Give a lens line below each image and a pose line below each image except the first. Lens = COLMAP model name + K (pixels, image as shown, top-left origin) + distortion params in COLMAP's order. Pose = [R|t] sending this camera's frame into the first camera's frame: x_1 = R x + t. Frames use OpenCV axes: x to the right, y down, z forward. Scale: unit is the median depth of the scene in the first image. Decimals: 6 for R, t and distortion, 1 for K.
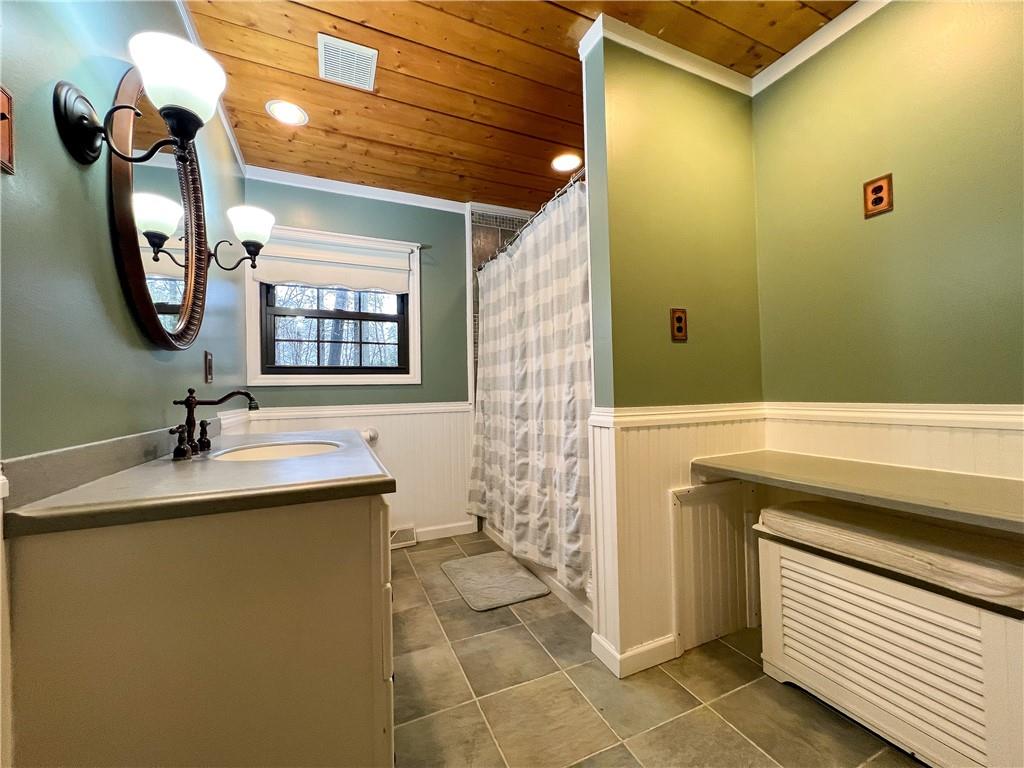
lens RADIAL K [[408.9, 0, 508.8], [0, 408.9, 385.1], [0, 0, 1]] dist [-0.003176, 0.000148]
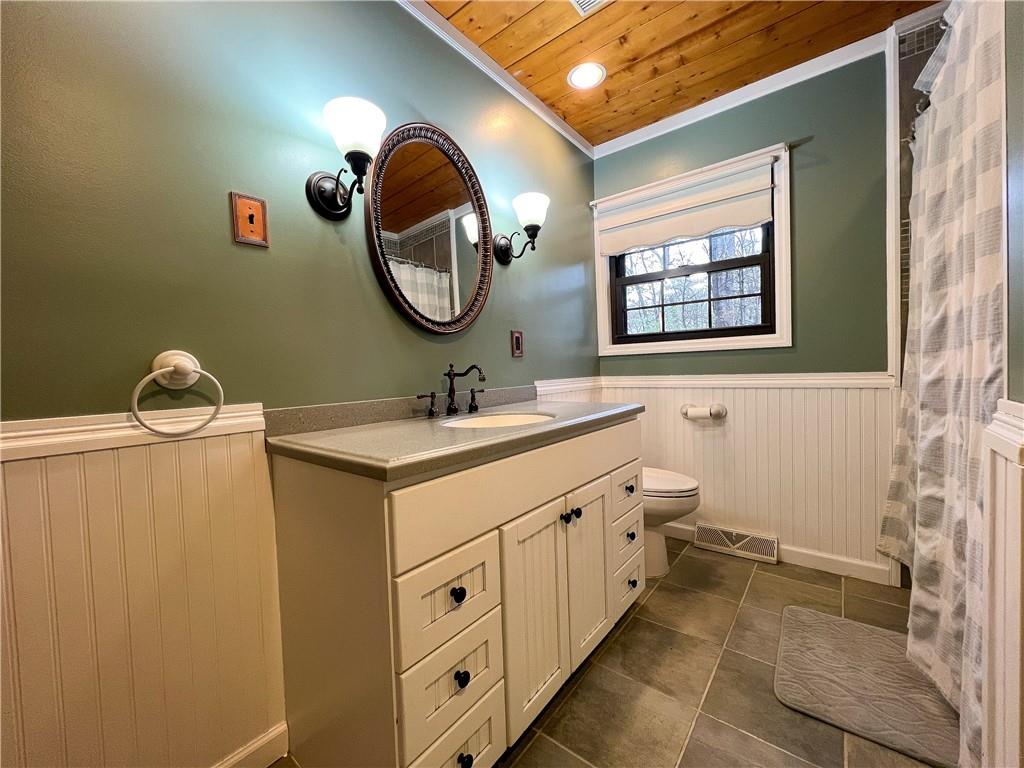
lens RADIAL K [[408.9, 0, 510.4], [0, 408.9, 383.7], [0, 0, 1]] dist [-0.003176, 0.000148]
pose [[0.463766, 0.037823, -0.885150, 0.211455], [0.037884, 0.997328, 0.062466, -0.001357], [0.885147, -0.062503, 0.461094, 0.274684]]
